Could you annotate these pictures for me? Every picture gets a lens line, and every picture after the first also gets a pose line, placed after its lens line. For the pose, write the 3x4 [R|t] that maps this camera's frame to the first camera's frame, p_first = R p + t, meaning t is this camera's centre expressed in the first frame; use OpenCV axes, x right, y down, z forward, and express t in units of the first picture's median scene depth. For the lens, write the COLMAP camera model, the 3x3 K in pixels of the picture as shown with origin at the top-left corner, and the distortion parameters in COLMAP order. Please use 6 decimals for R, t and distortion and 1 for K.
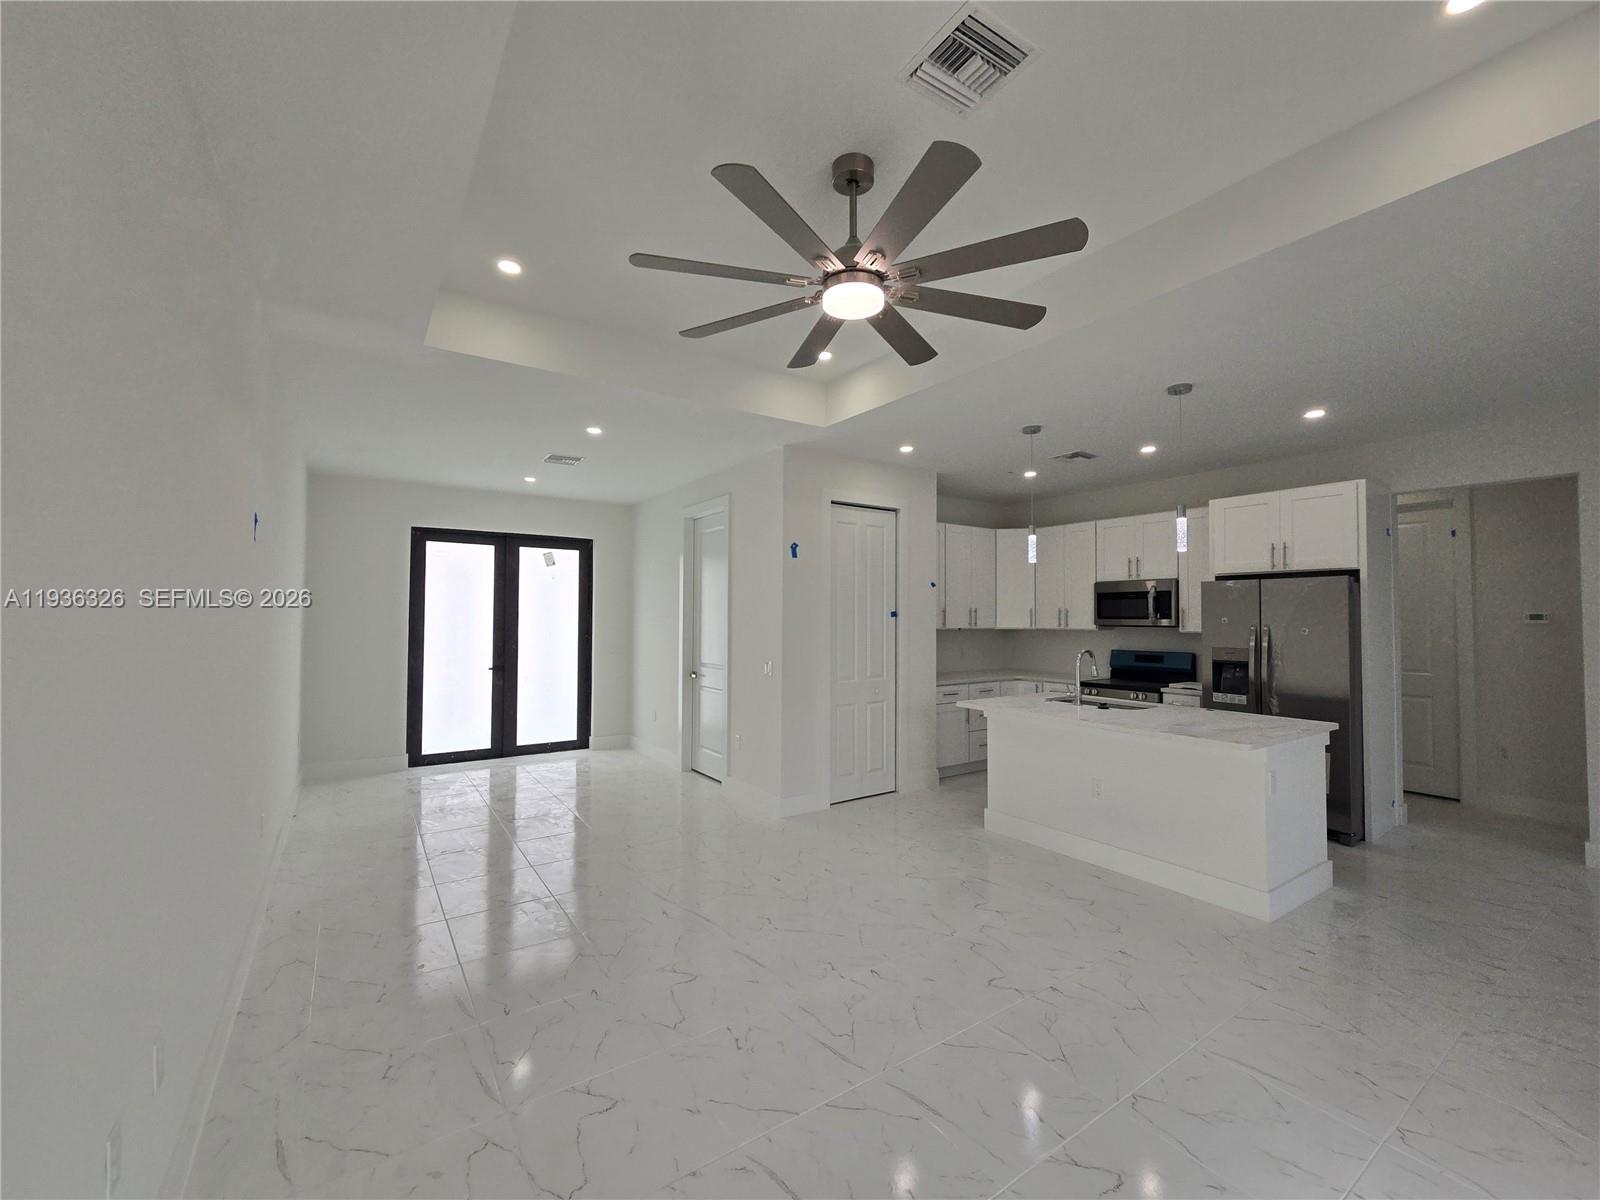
lens RADIAL K [[700.9, 0, 801.0], [0, 700.9, 597.2], [0, 0, 1]] dist [-0.002803, -0.000175]
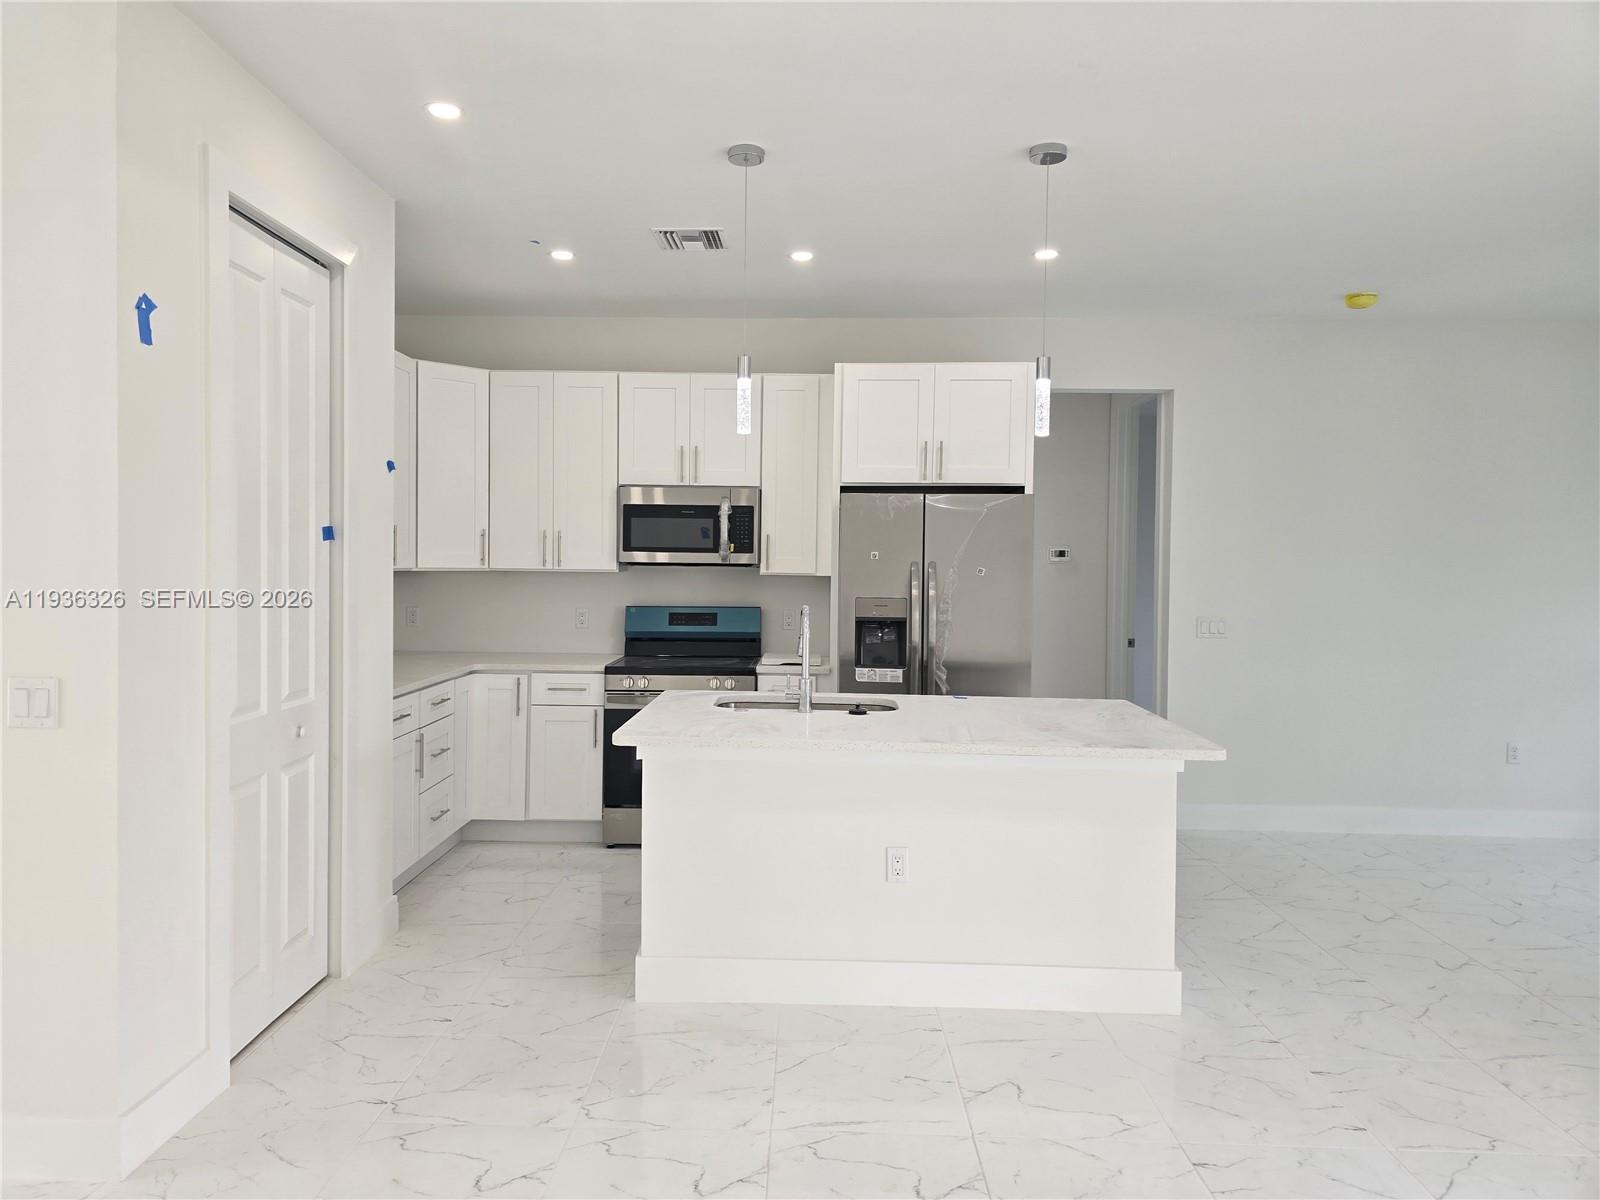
lens RADIAL K [[1076.4, 0, 801.7], [0, 1076.4, 589.1], [0, 0, 1]] dist [0.052747, -0.065066]
pose [[0.582005, -0.017569, 0.812995, -0.211841], [-0.032113, 0.998490, 0.044566, 0.020026], [-0.812551, -0.052046, 0.580562, 0.427022]]
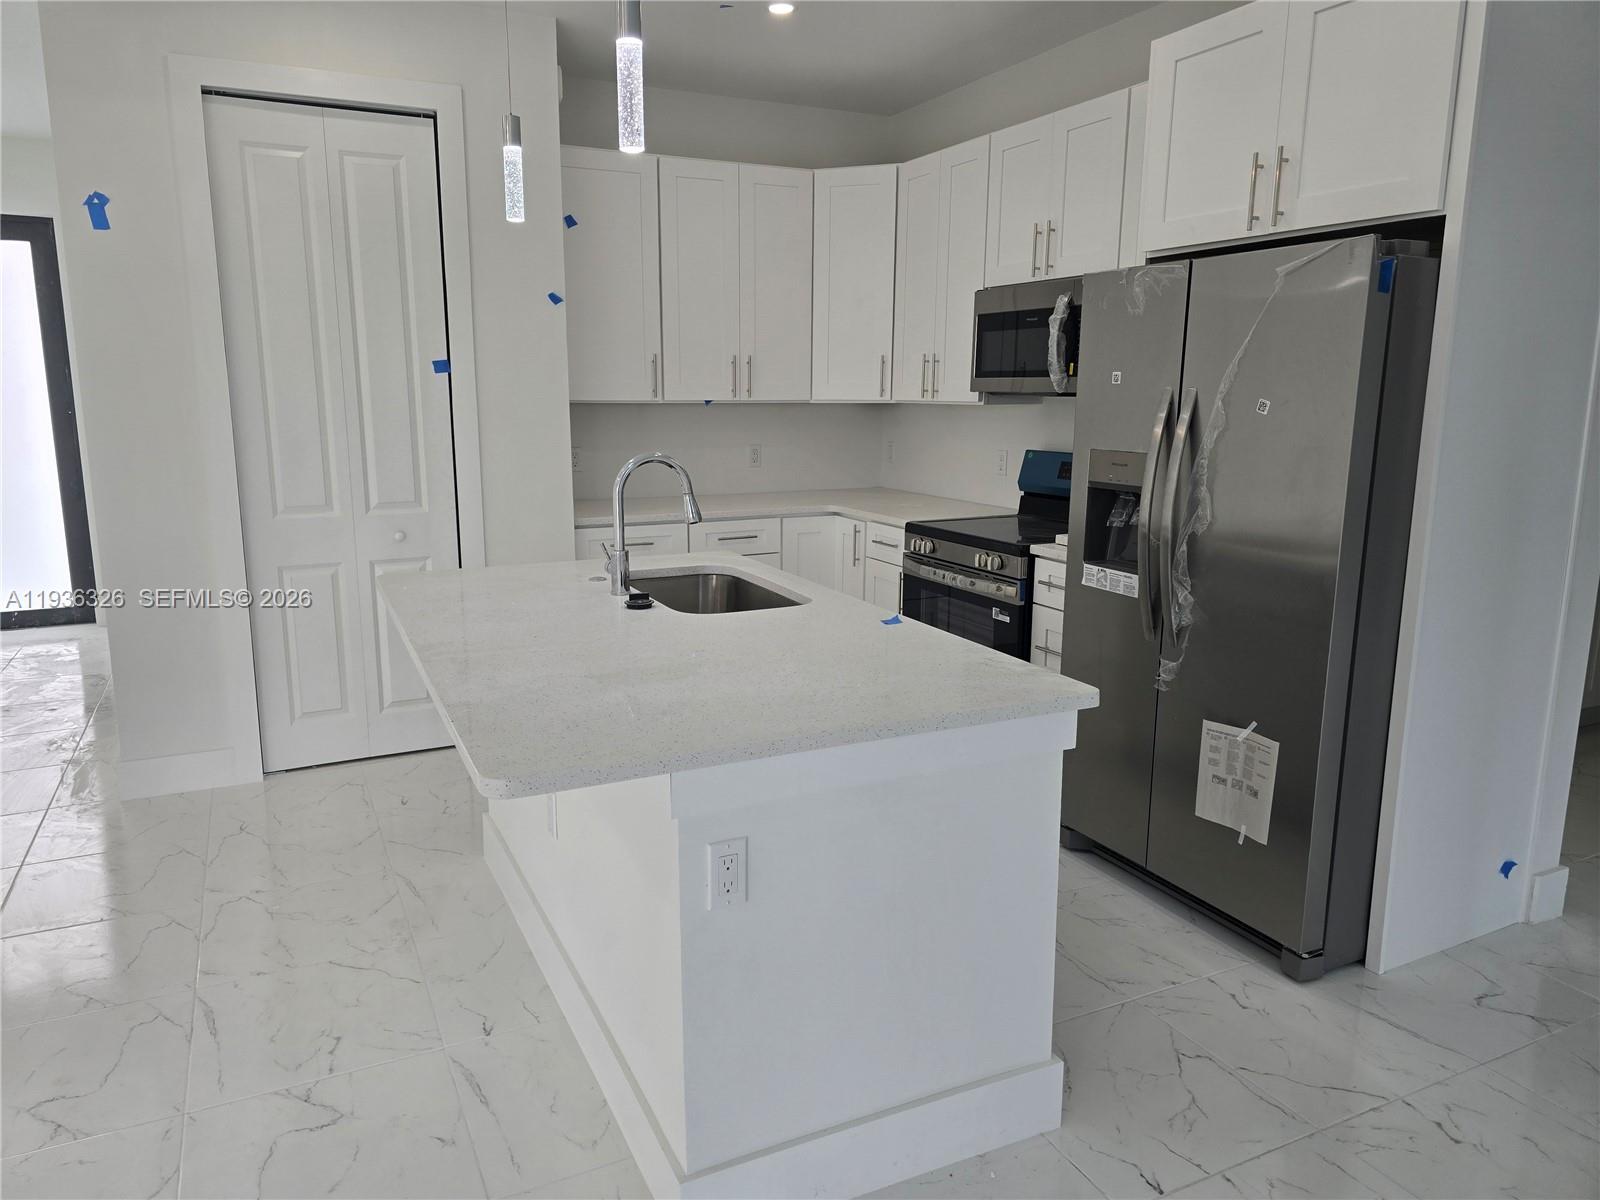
lens RADIAL K [[1109.8, 0, 800.0], [0, 1109.8, 600.0], [0, 0, 1]] dist [0.085880, -0.103681]
pose [[0.985622, 0.031268, -0.166045, 0.481608], [0.005674, 0.976049, 0.217479, 0.015866], [0.168868, -0.215294, 0.961838, 0.322466]]
